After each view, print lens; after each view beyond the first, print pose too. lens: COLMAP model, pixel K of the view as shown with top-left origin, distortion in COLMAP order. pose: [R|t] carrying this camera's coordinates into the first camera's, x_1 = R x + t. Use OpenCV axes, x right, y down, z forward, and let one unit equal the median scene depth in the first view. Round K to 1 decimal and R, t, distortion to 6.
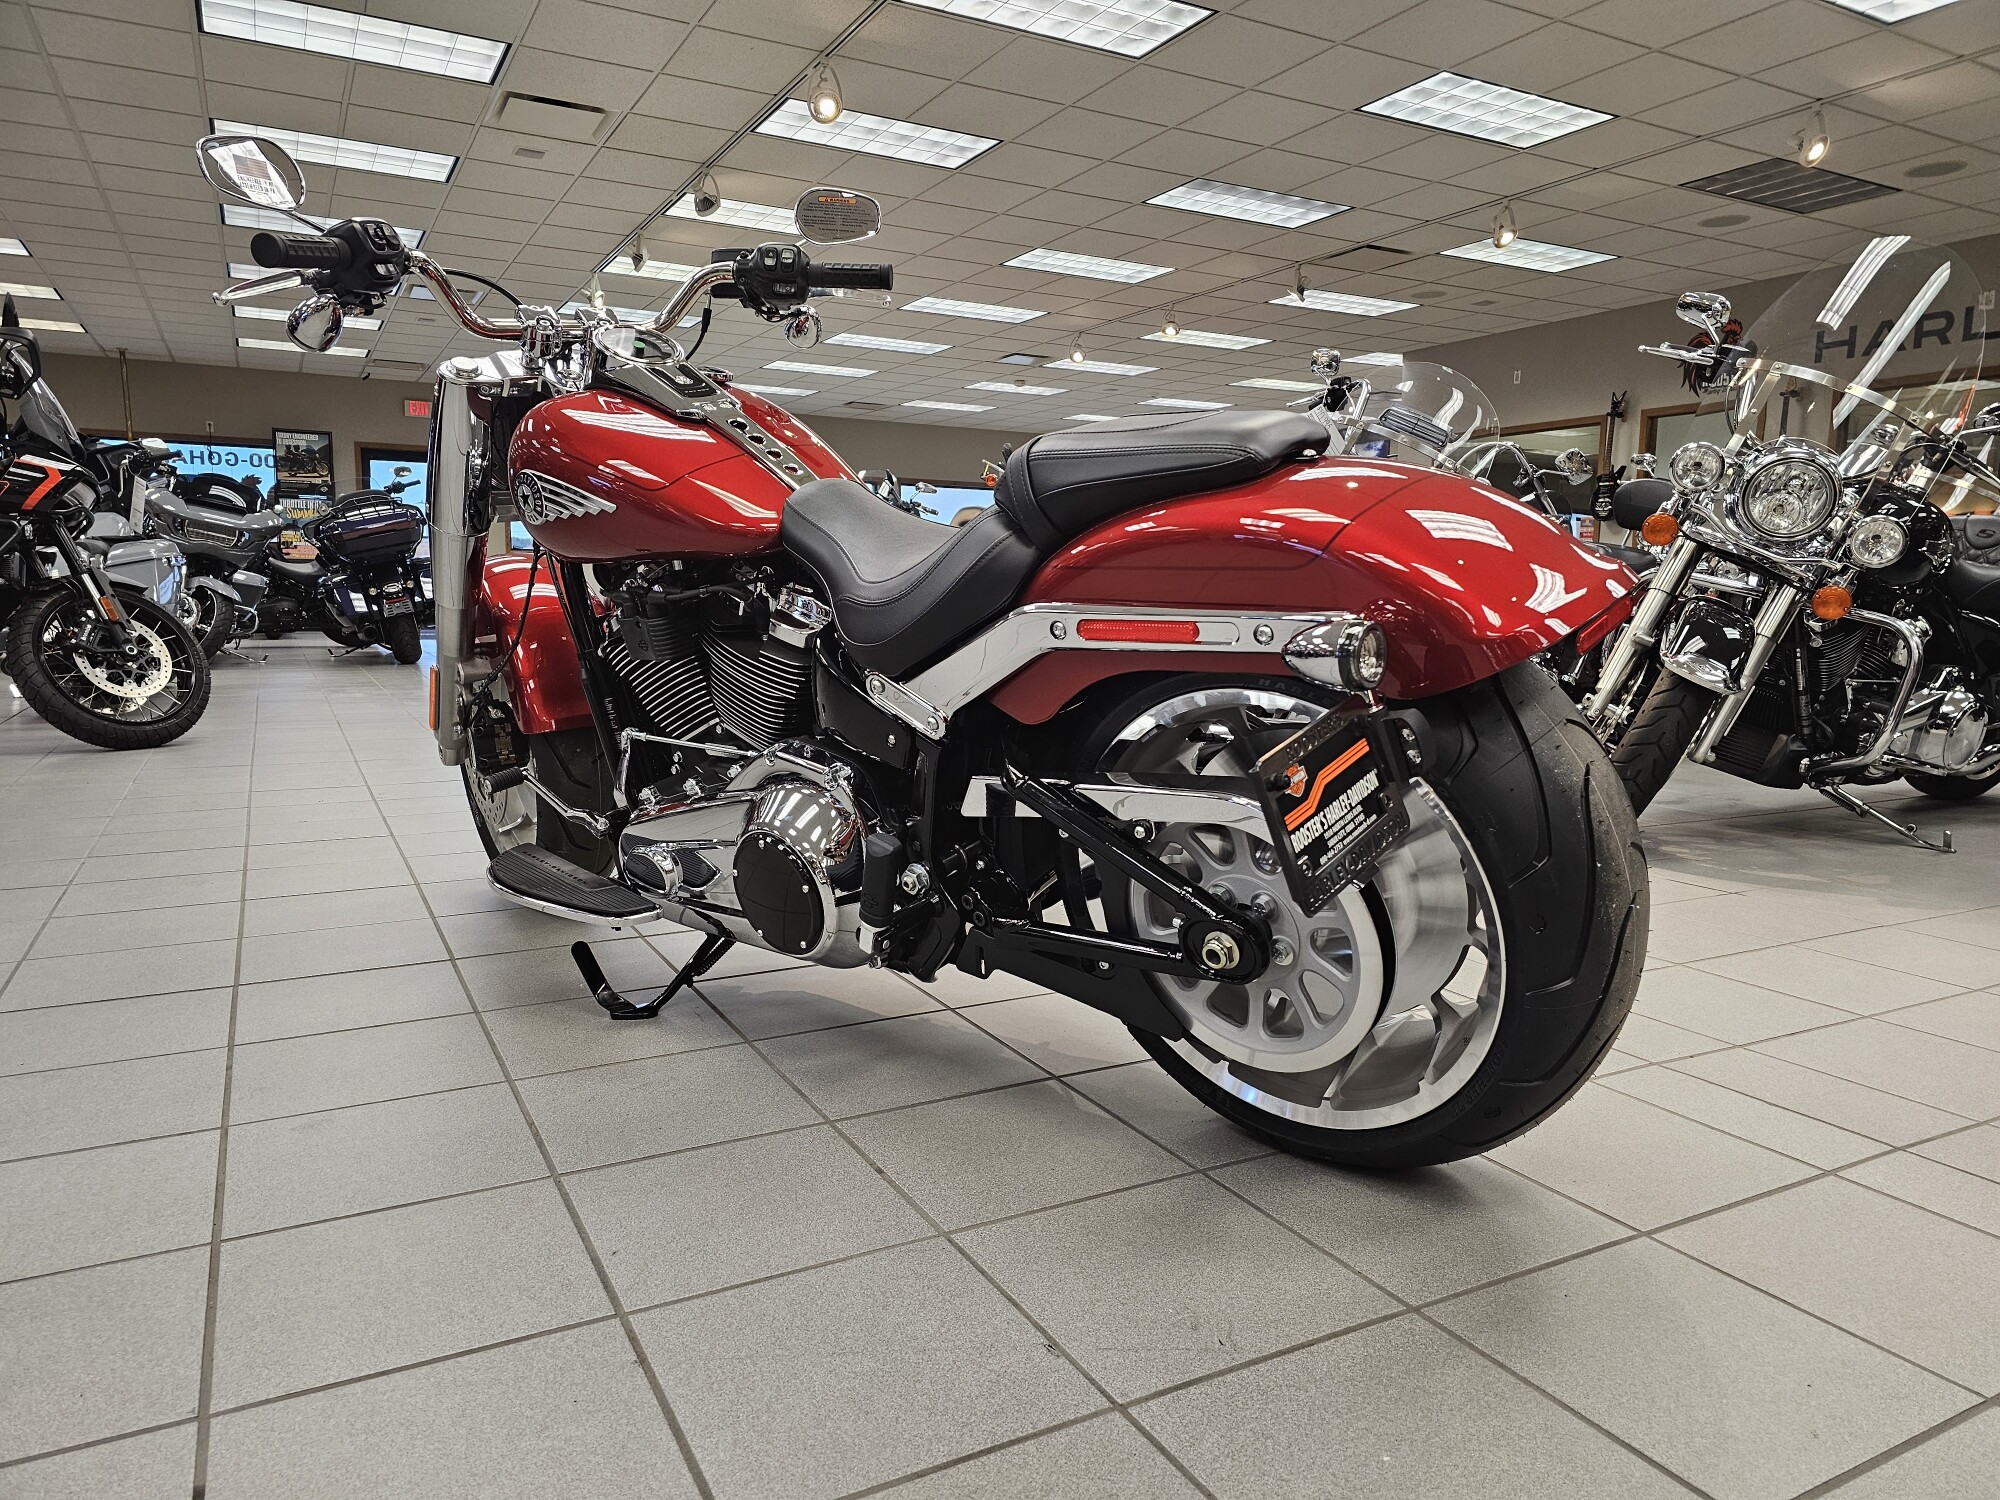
lens RADIAL K [[1341.0, 0, 1003.2], [0, 1341.0, 740.5], [0, 0, 1]] dist [0.041923, -0.030545]
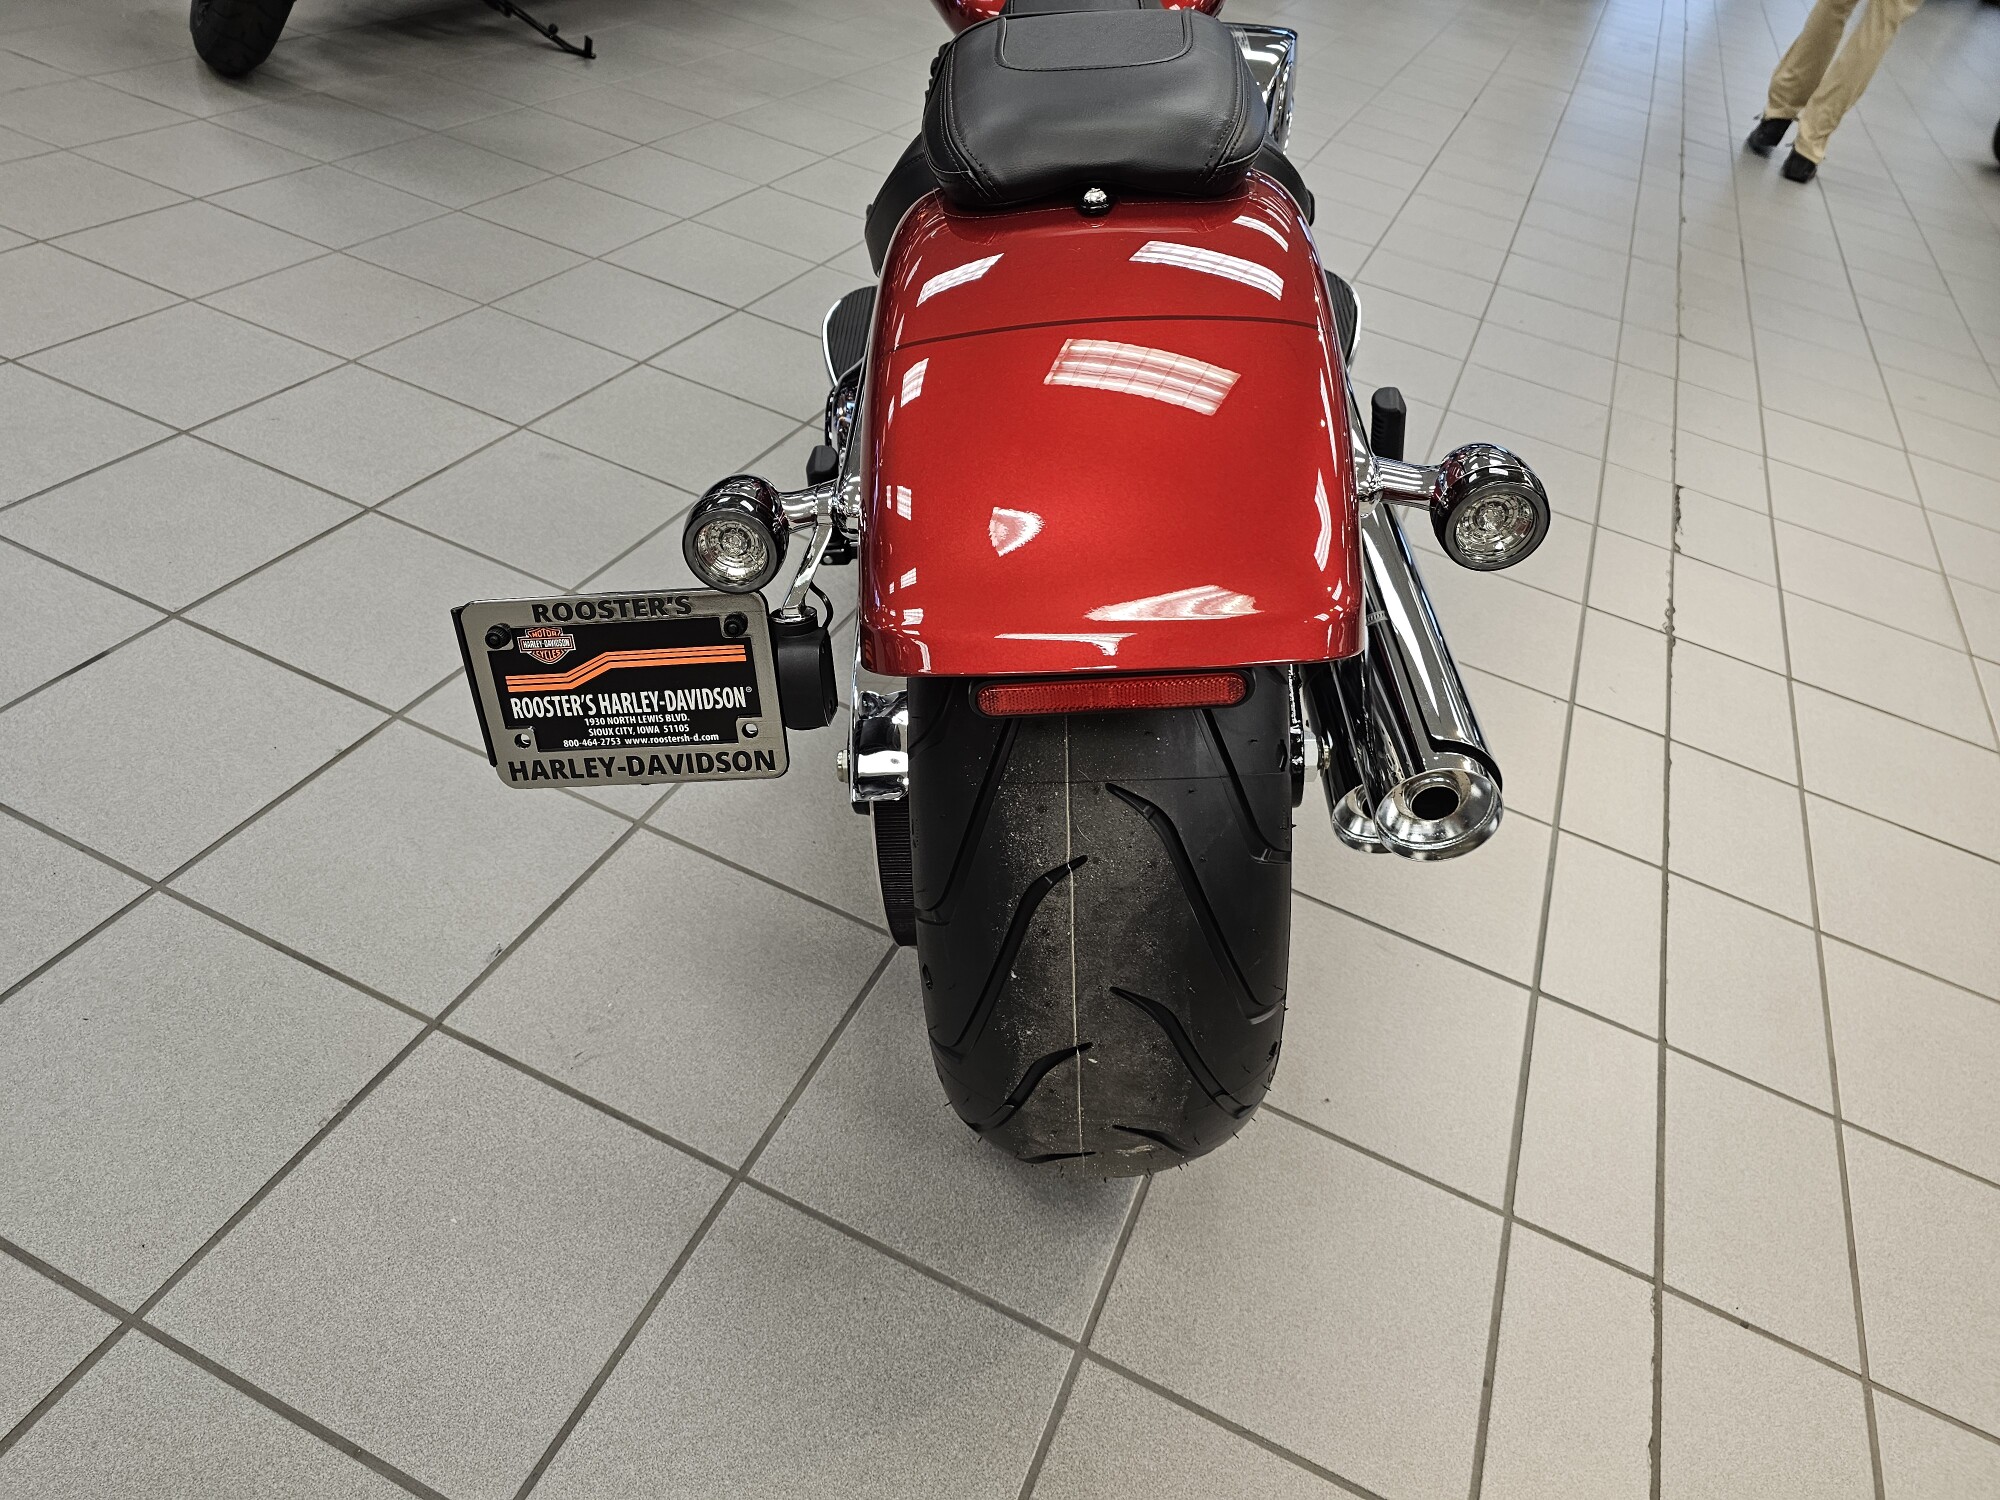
lens RADIAL K [[1351.9, 0, 978.1], [0, 1351.9, 761.5], [0, 0, 1]] dist [0.053526, -0.052780]
pose [[0.615133, 0.573257, -0.541283, 0.178320], [-0.252633, 0.793654, 0.553435, -0.089734], [0.746852, -0.203690, 0.633026, 0.137230]]
